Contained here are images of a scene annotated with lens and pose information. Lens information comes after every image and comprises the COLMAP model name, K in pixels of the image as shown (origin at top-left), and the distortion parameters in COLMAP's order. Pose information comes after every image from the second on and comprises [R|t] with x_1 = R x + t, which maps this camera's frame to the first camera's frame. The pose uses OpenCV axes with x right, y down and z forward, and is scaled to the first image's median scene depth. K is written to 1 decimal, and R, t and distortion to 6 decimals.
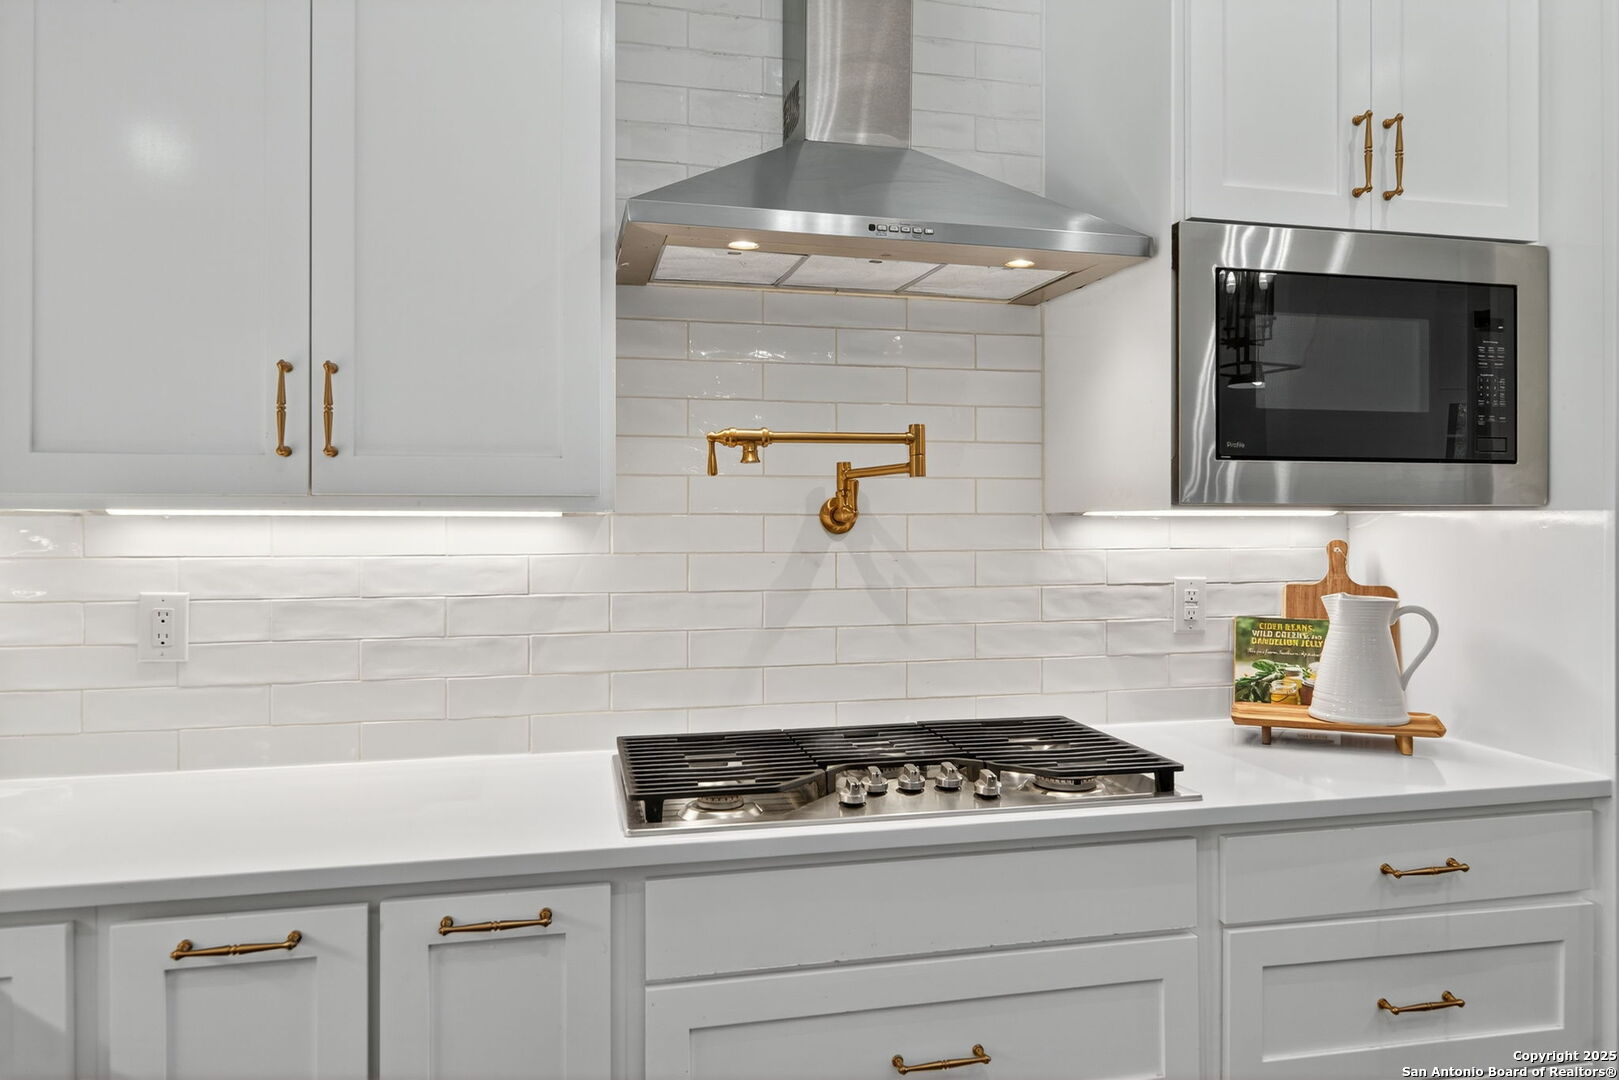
lens RADIAL K [[1085.0, 0, 809.5], [0, 1085.0, 540.0], [0, 0, 1]] dist [-0.001187, 0.000267]
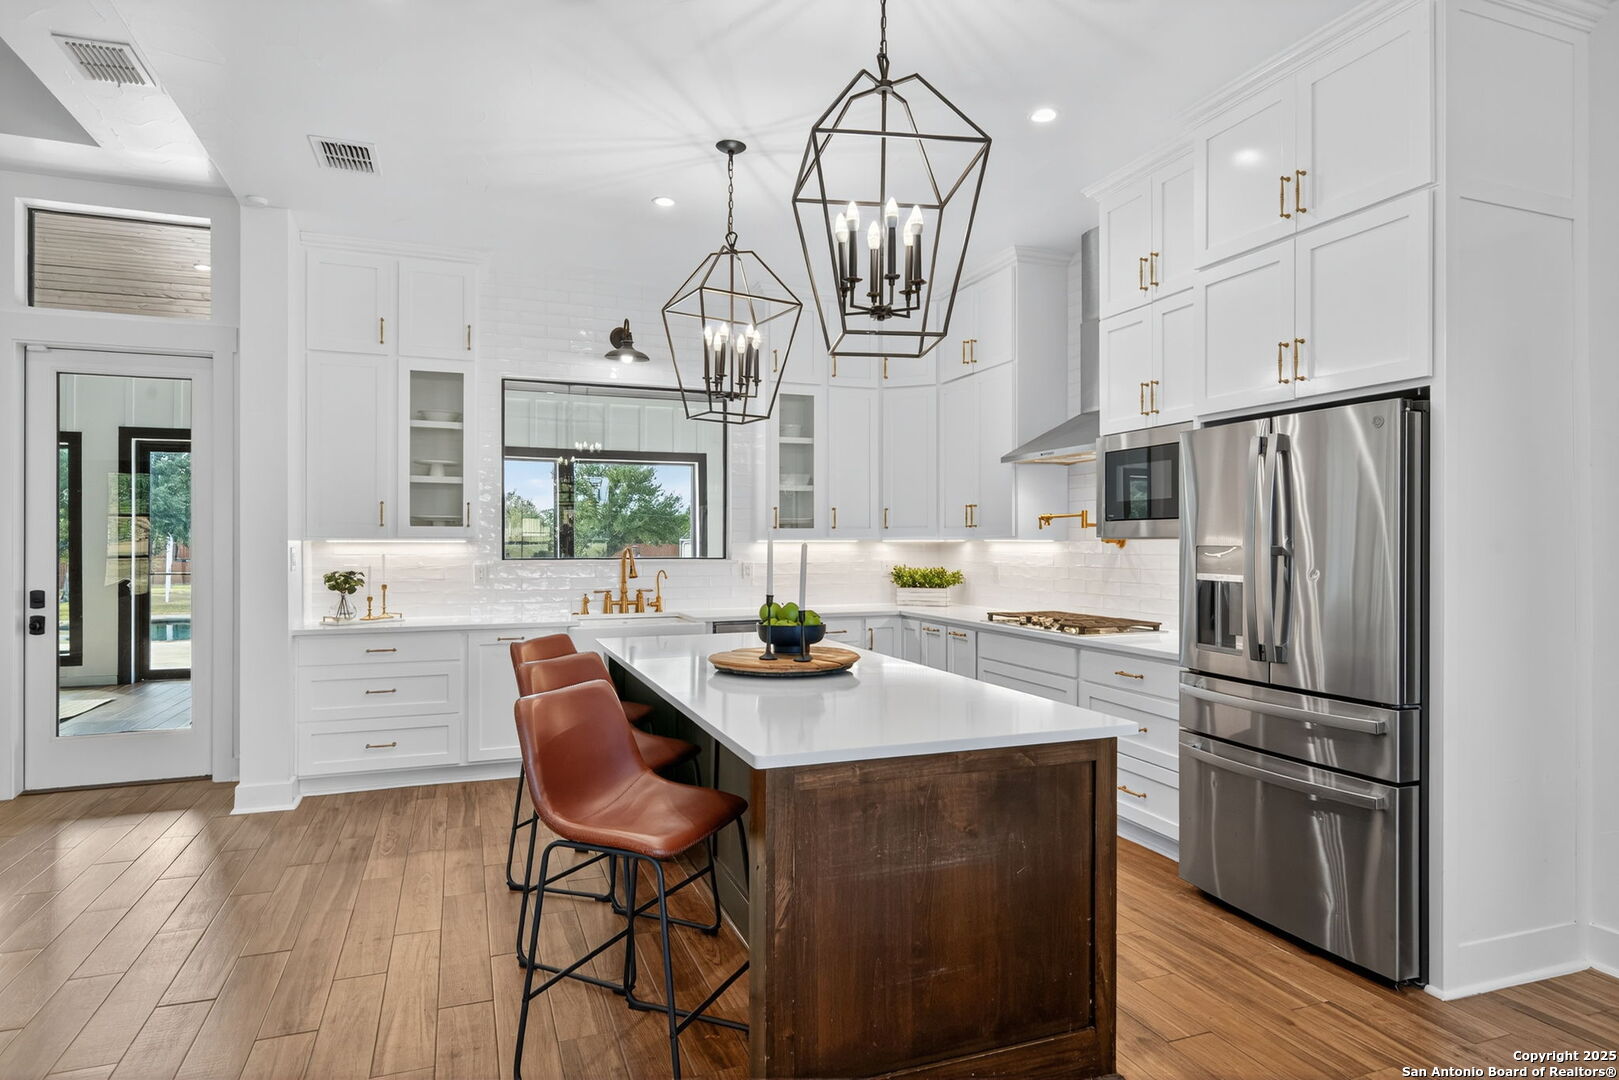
lens RADIAL K [[931.9, 0, 843.2], [0, 931.9, 543.9], [0, 0, 1]] dist [-0.002771, -0.000417]
pose [[0.143985, 0.001975, -0.989578, 2.645434], [-0.017899, 0.999840, -0.000609, -0.000777], [0.989418, 0.017800, 0.143997, -0.006850]]
